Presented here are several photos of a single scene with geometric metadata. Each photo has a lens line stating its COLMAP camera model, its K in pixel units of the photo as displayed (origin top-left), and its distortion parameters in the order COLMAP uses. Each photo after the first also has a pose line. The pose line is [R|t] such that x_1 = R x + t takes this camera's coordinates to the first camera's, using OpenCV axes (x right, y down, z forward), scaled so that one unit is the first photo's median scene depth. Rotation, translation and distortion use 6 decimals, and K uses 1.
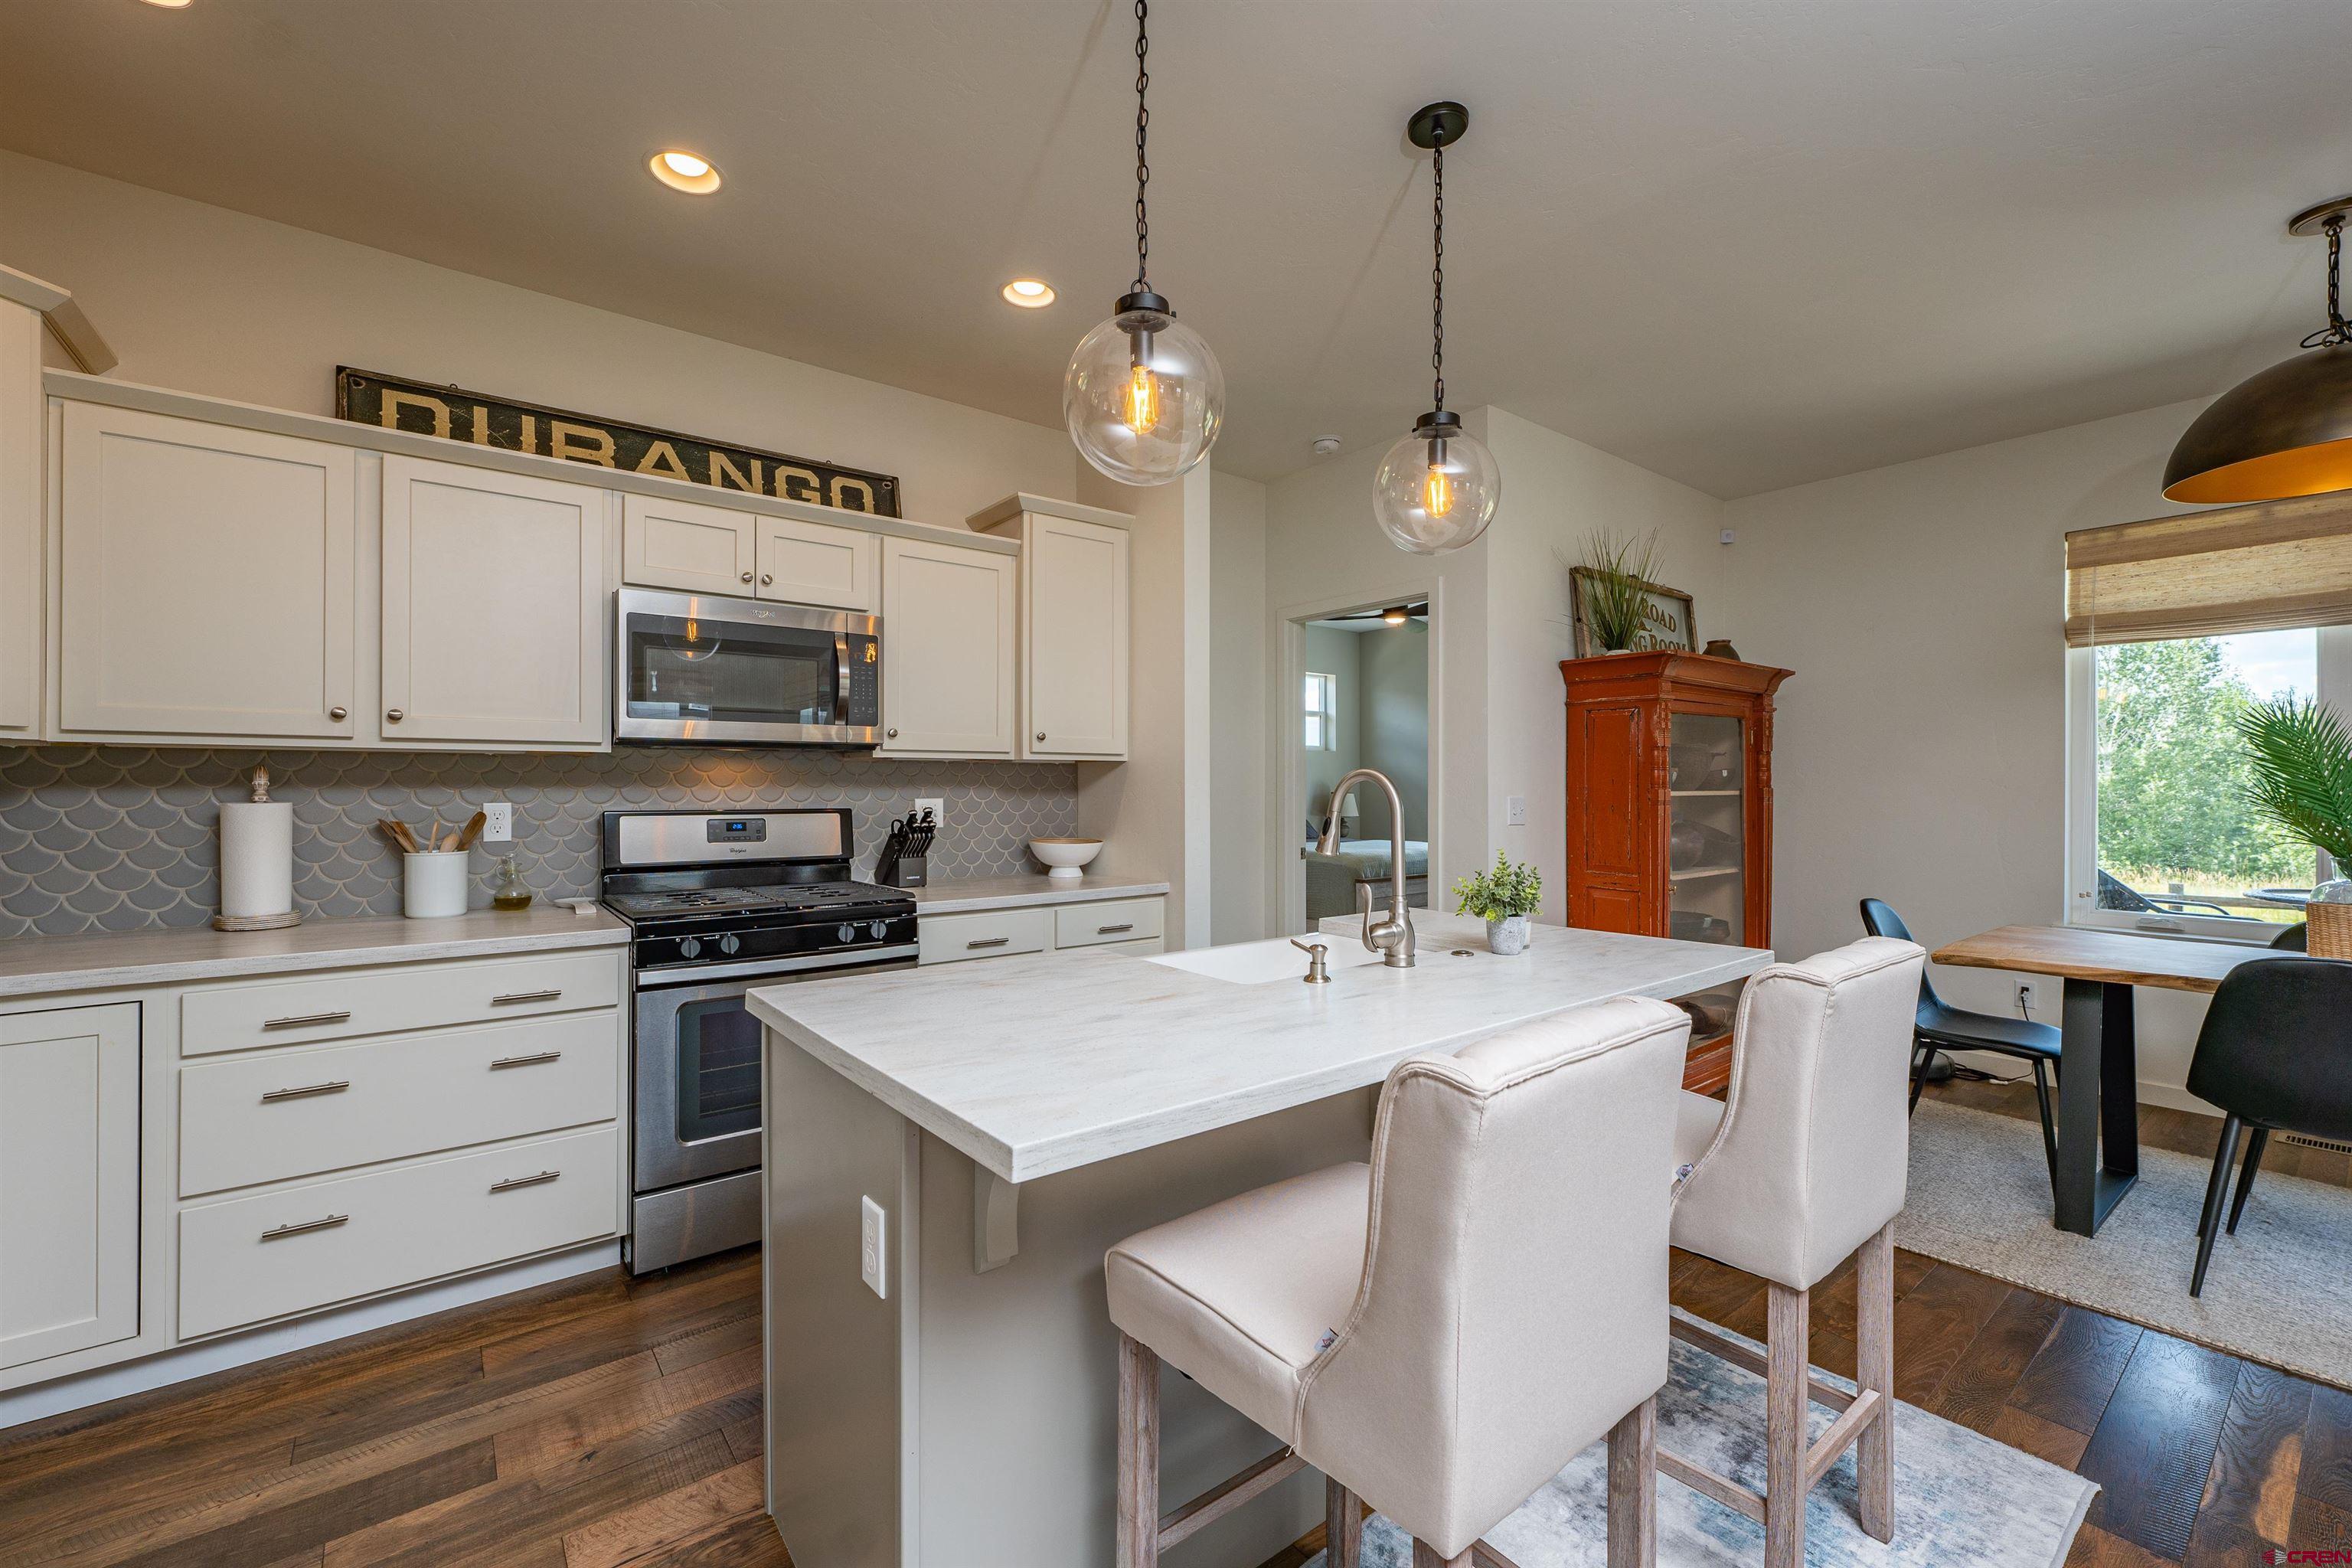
lens RADIAL K [[967.2, 0, 1188.0], [0, 967.2, 771.1], [0, 0, 1]] dist [-0.001361, -0.000071]
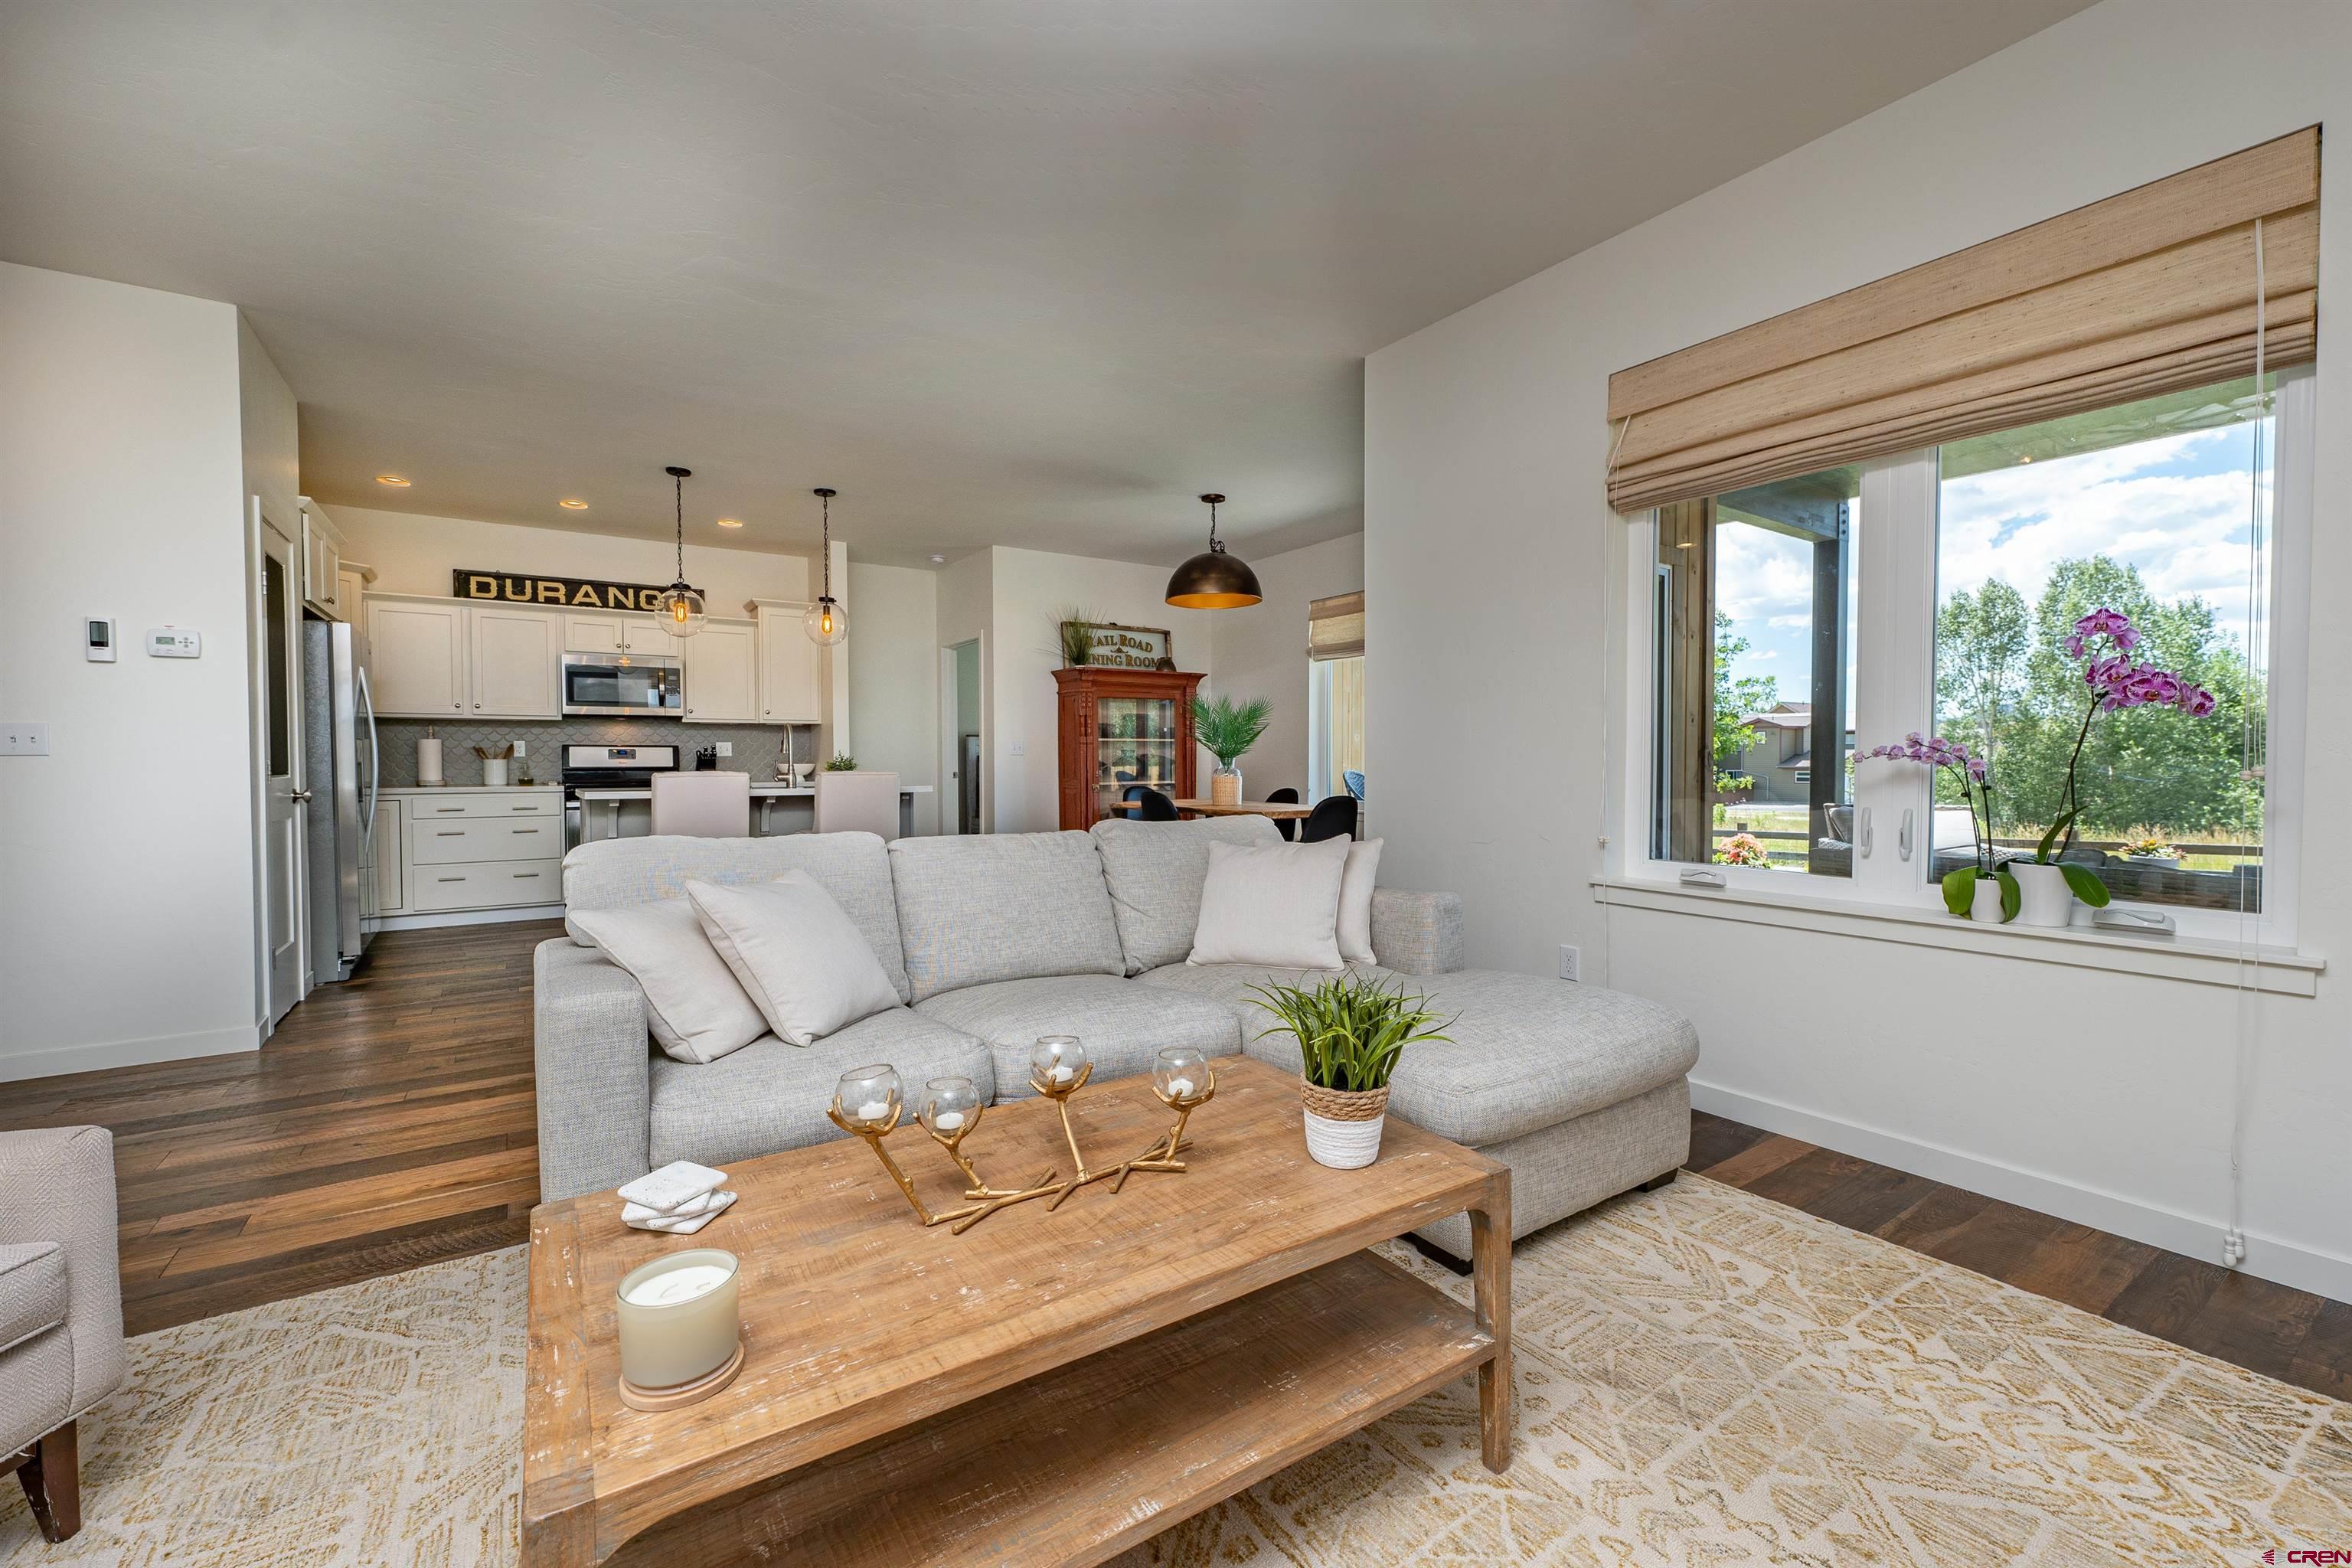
lens RADIAL K [[942.2, 0, 1166.2], [0, 942.2, 775.9], [0, 0, 1]] dist [-0.002113, -0.000011]
pose [[0.995901, -0.001467, -0.090443, 1.062810], [0.004034, 0.999594, 0.028206, 0.057071], [0.090365, -0.028455, 0.995502, -1.151936]]
